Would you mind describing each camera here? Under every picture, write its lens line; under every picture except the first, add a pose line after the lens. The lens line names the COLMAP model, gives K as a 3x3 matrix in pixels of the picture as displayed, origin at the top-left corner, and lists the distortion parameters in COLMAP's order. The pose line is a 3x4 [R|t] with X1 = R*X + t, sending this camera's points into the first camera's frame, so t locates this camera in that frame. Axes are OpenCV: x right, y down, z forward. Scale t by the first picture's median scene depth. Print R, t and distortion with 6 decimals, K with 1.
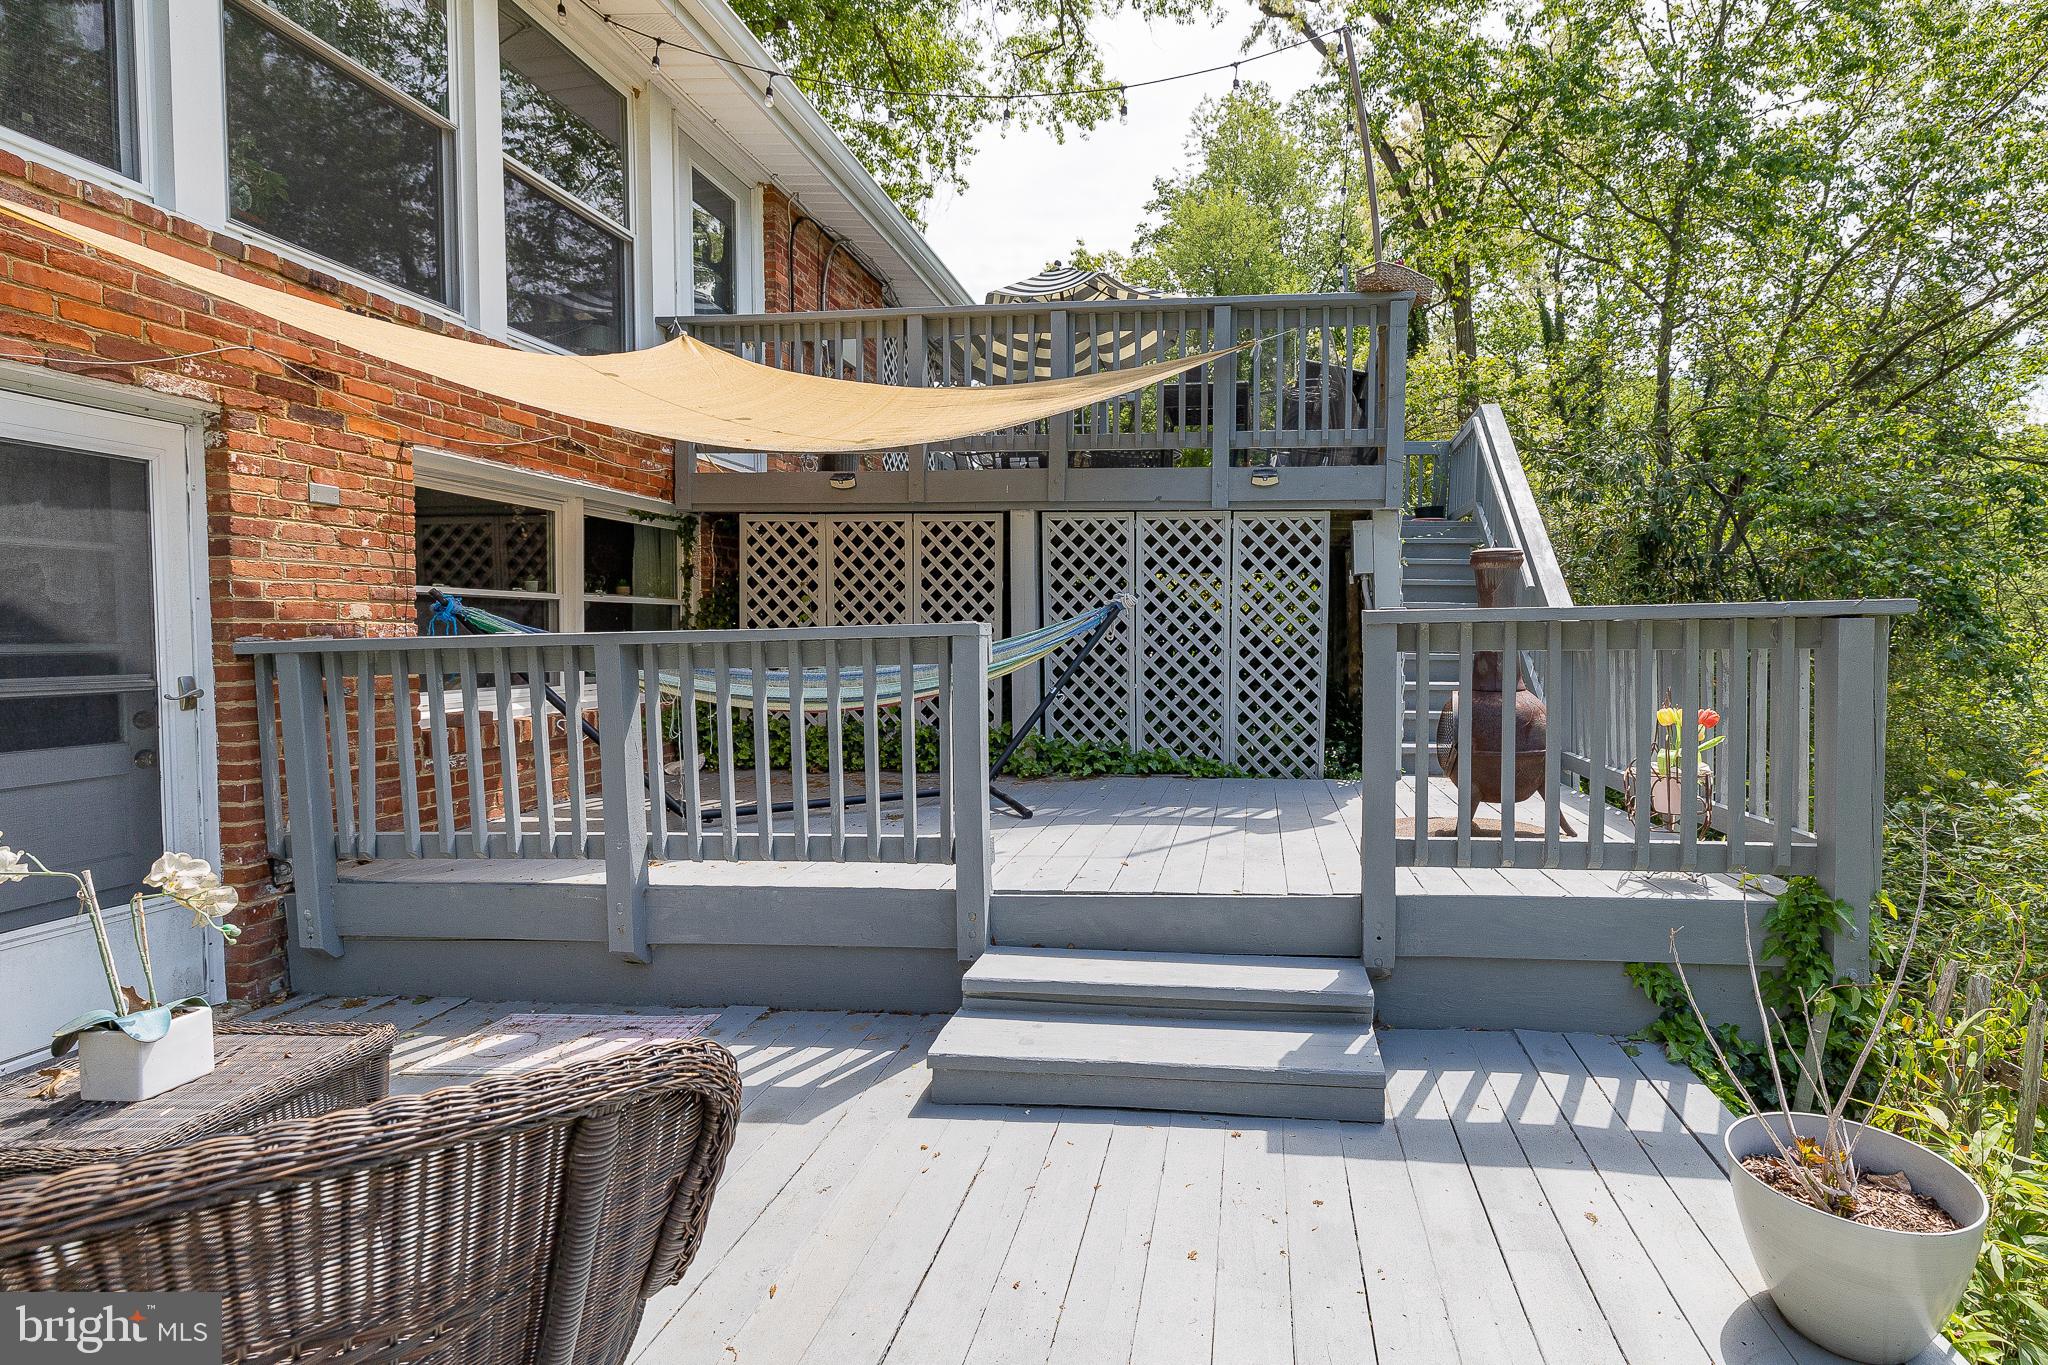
lens RADIAL K [[883.4, 0, 1093.2], [0, 883.4, 660.3], [0, 0, 1]] dist [0.001534, -0.001411]
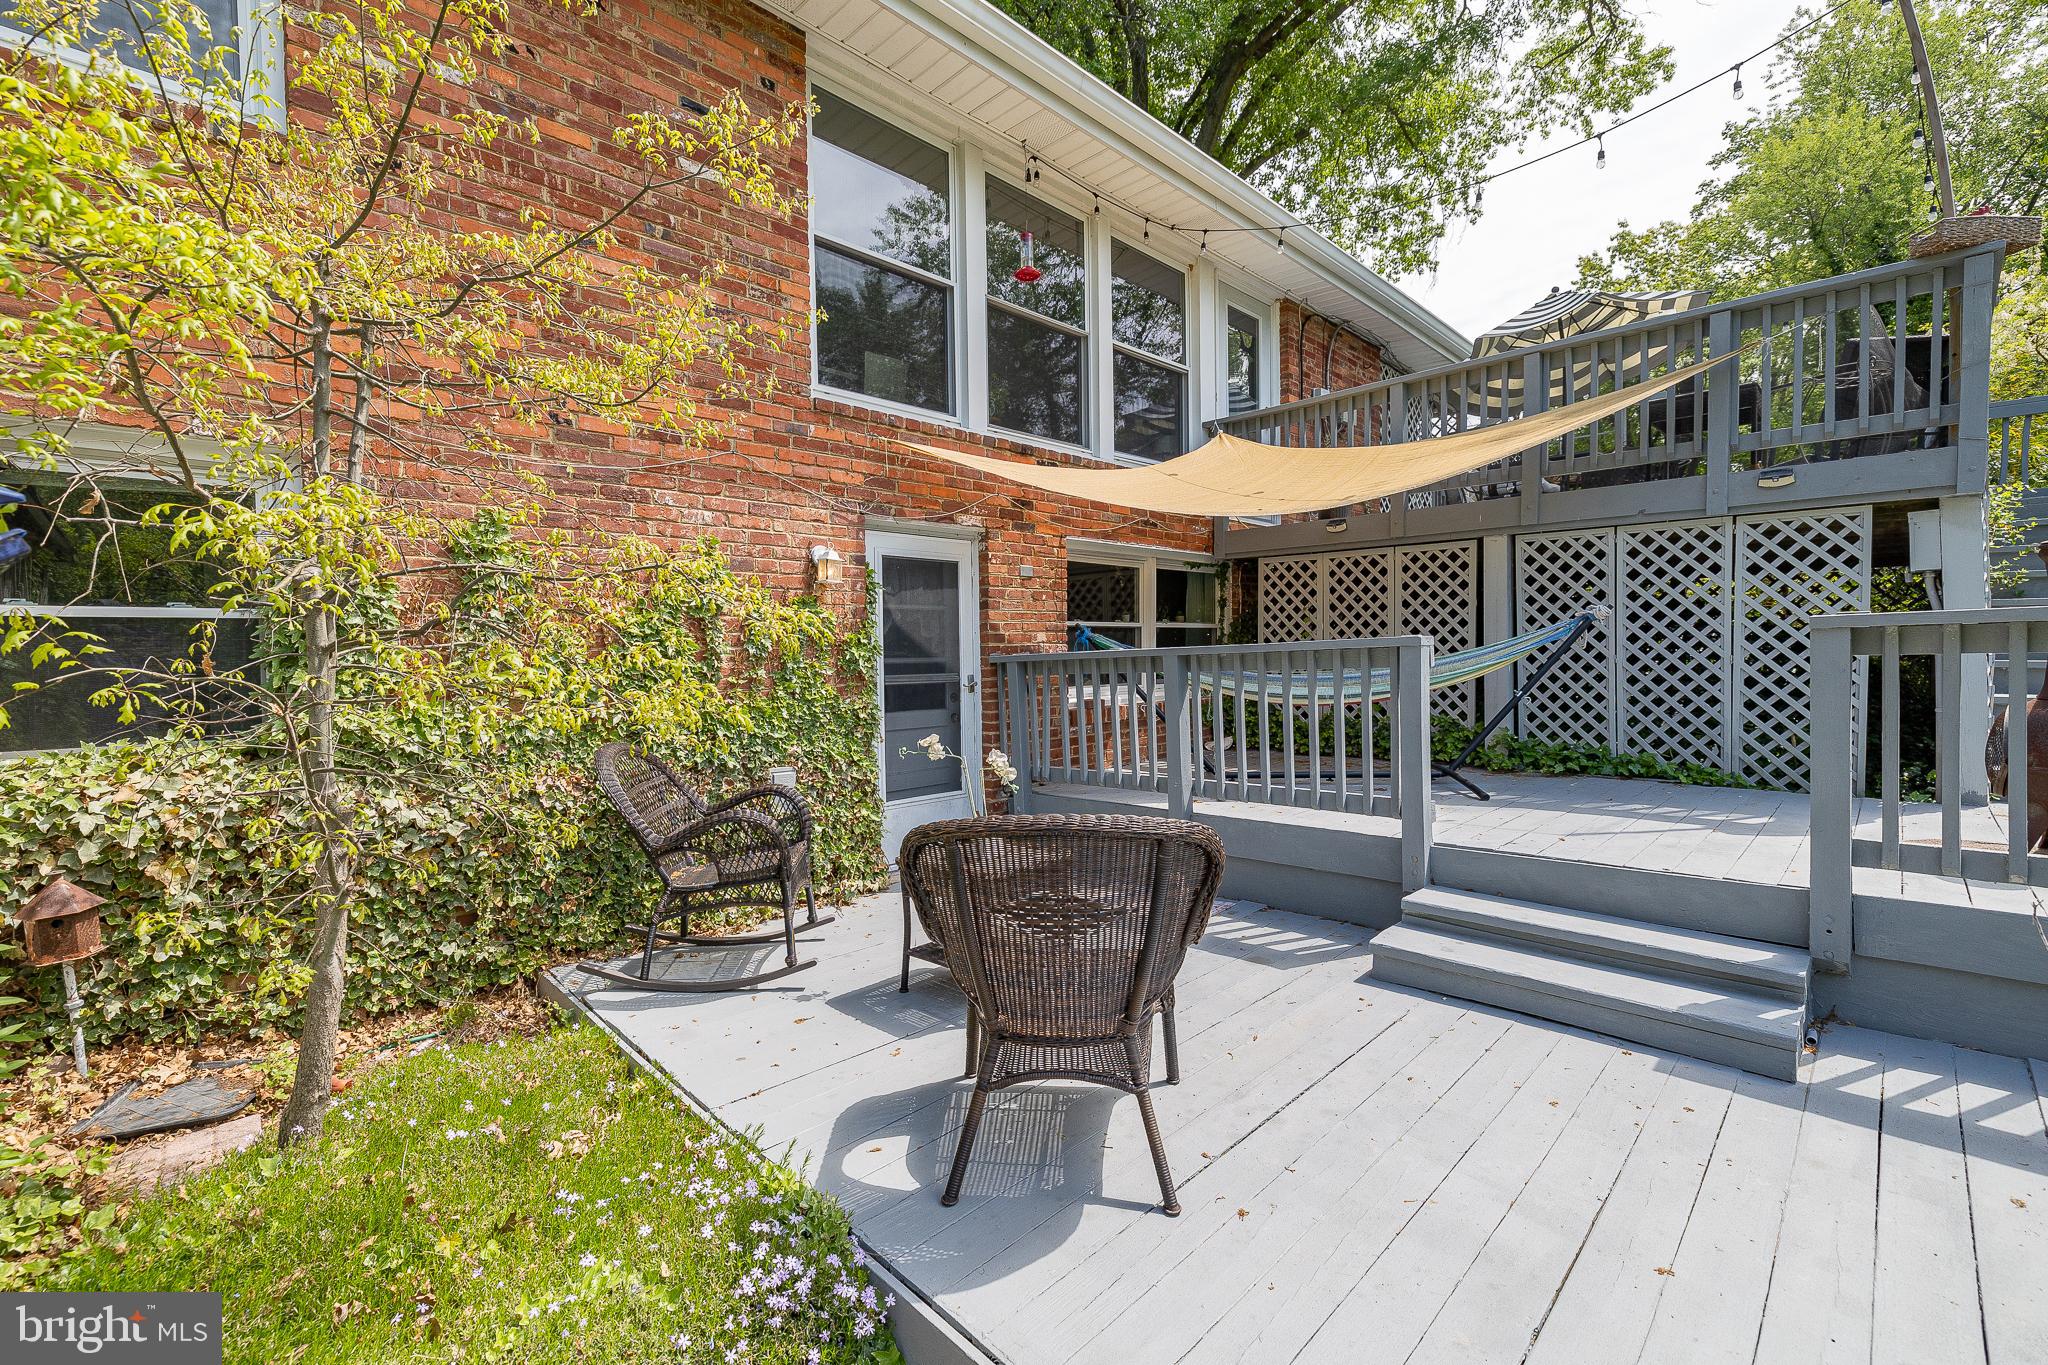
lens RADIAL K [[883.4, 0, 1029.2], [0, 883.4, 686.8], [0, 0, 1]] dist [0.001534, -0.001411]
pose [[0.790067, 0.012098, -0.612901, 0.163780], [-0.004615, 0.999894, 0.013787, 0.013077], [0.613003, -0.008064, 0.790040, -0.300656]]
